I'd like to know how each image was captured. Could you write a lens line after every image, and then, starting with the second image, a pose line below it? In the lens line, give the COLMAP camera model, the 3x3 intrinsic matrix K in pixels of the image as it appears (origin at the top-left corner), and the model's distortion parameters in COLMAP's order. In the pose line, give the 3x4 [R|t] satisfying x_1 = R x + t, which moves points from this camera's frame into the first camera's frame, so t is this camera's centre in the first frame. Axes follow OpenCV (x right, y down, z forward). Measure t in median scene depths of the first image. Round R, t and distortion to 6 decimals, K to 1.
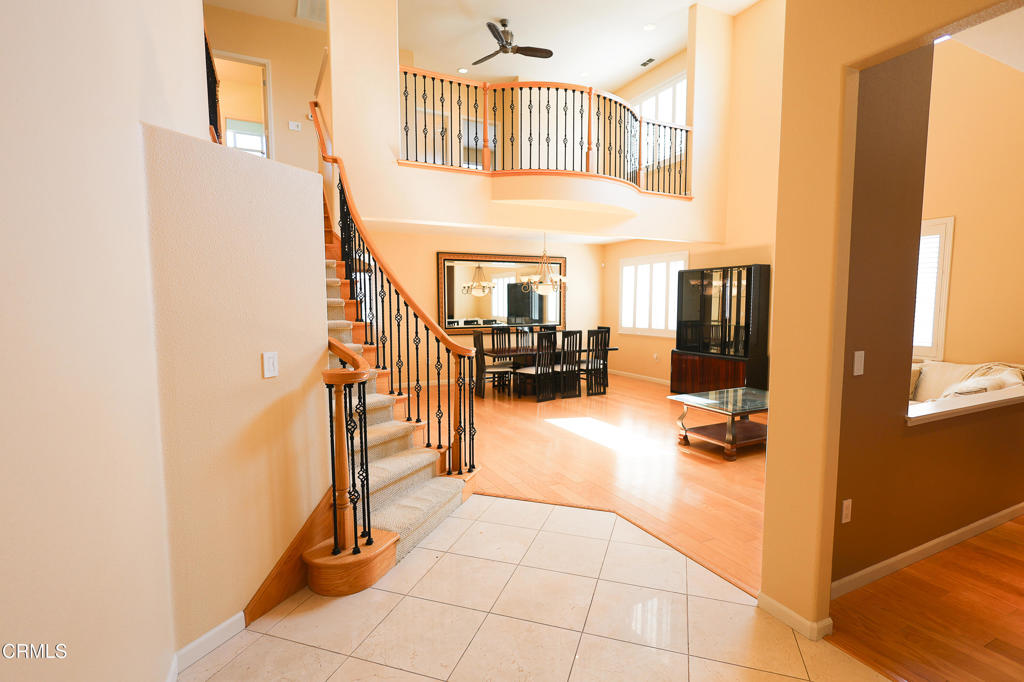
lens RADIAL K [[478.5, 0, 512.0], [0, 478.5, 341.0], [0, 0, 1]] dist [-0.000822, 0.000065]
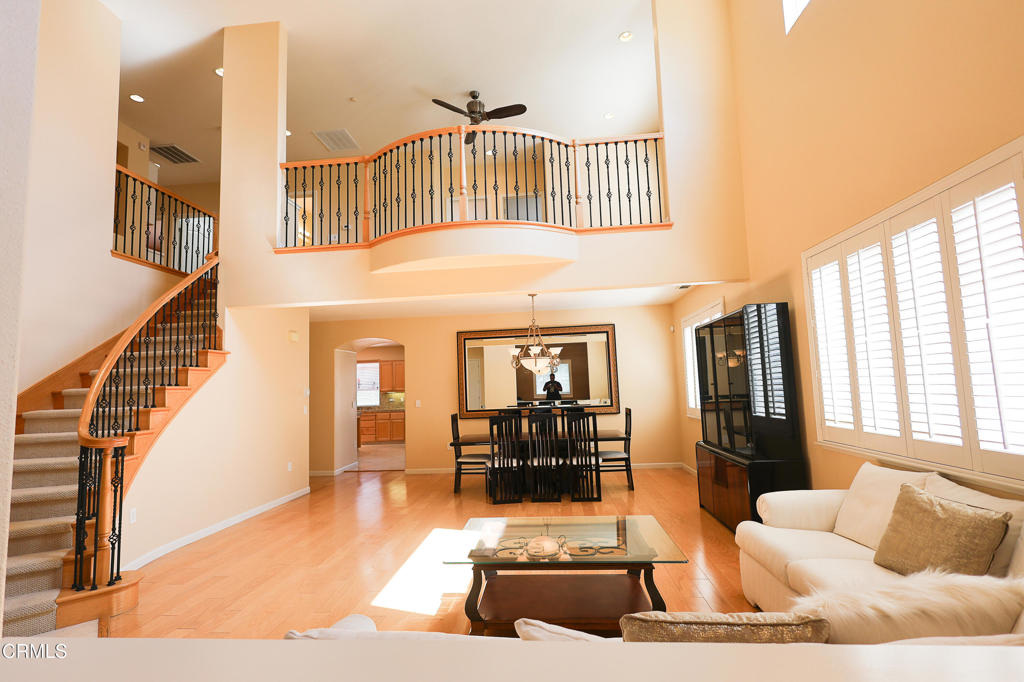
lens RADIAL K [[463.2, 0, 512.0], [0, 463.2, 341.0], [0, 0, 1]] dist [-0.041943, 0.000147]
pose [[0.865461, -0.081172, -0.494356, 0.457978], [-0.001849, 0.986262, -0.165180, -0.014619], [0.500972, 0.143871, 0.853421, 0.302505]]
